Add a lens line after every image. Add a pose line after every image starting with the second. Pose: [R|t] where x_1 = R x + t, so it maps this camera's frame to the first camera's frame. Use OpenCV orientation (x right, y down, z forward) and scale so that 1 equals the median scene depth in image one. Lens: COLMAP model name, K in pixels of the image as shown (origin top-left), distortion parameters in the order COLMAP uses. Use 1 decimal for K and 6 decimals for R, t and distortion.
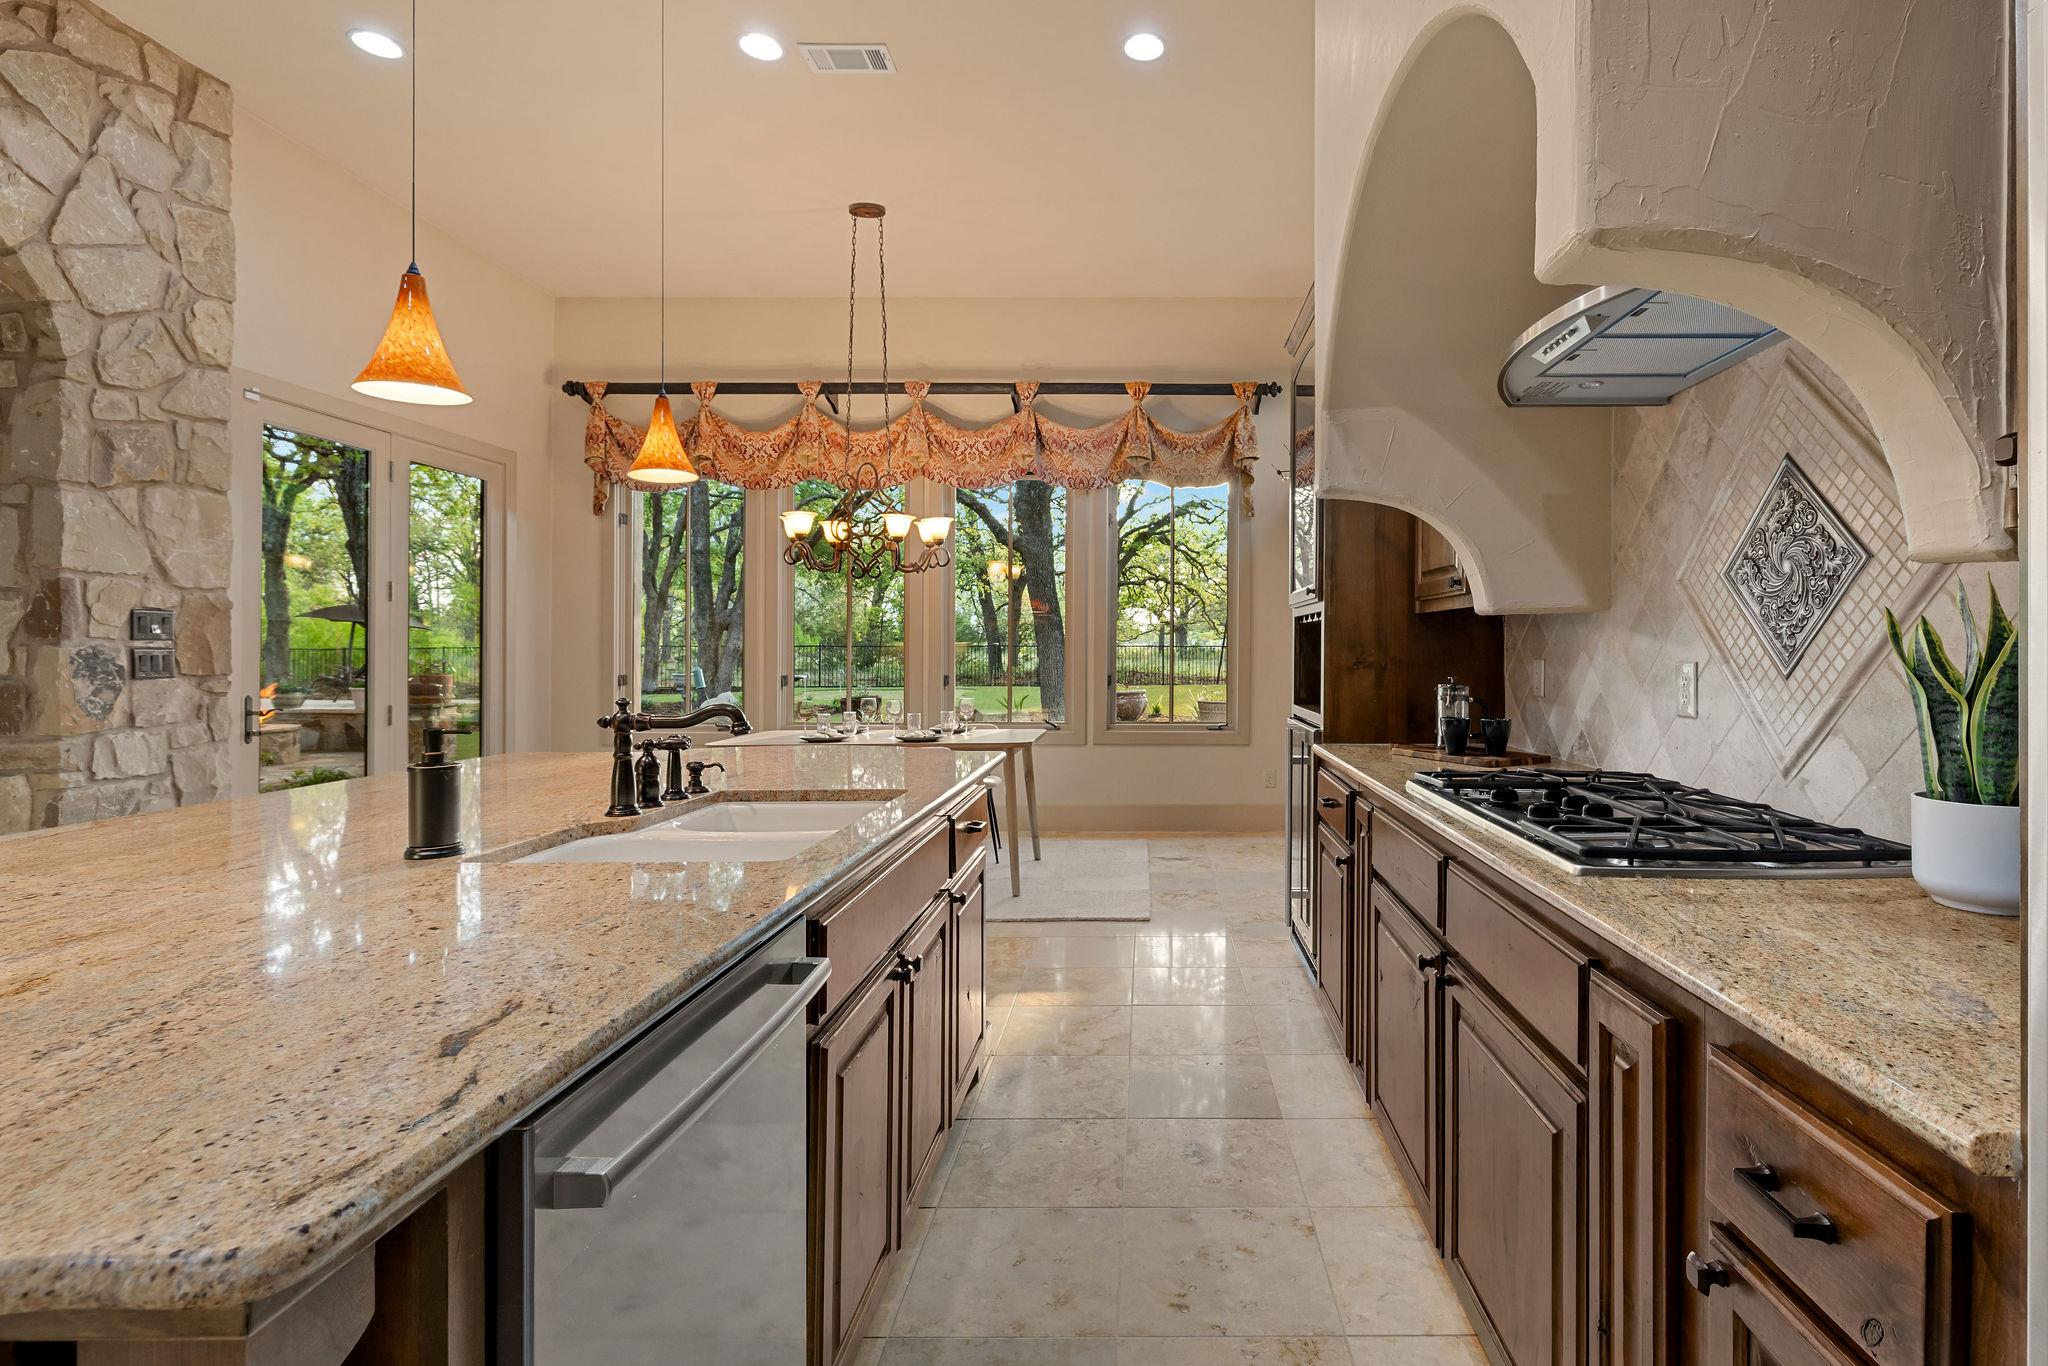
lens RADIAL K [[977.8, 0, 1158.8], [0, 977.8, 647.9], [0, 0, 1]] dist [-0.000094, -0.000077]
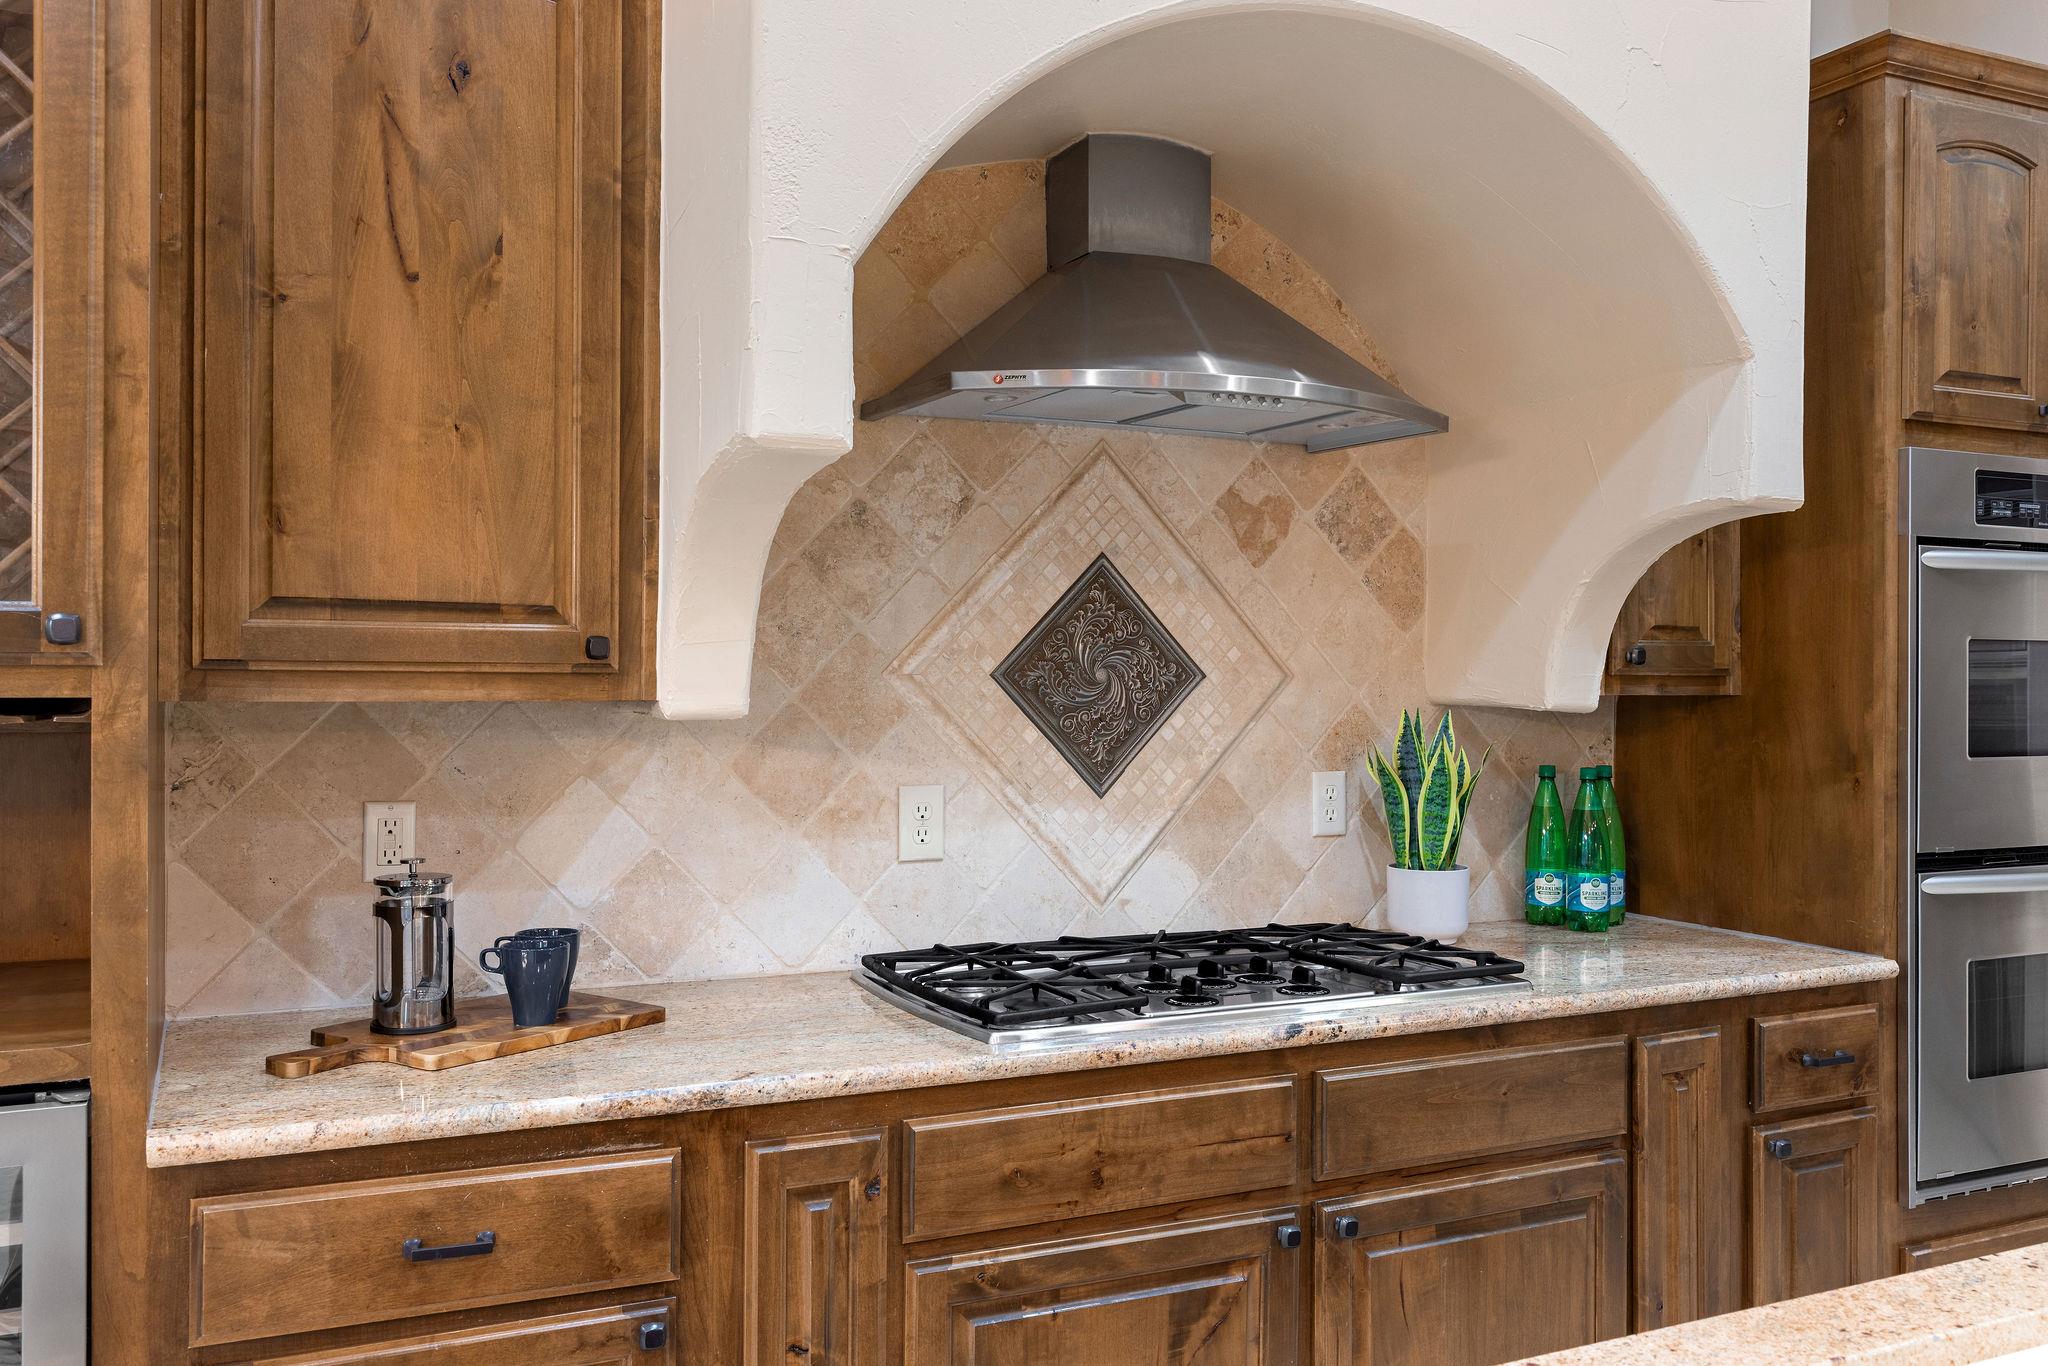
lens RADIAL K [[1680.9, 0, 1024.0], [0, 1680.9, 683.0], [0, 0, 1]] dist [0.002307, 0.003539]
pose [[-0.427894, -0.005792, 0.903810, -0.610024], [-0.003707, 0.999982, 0.004653, -0.066064], [-0.903821, -0.001359, -0.427908, 1.393978]]
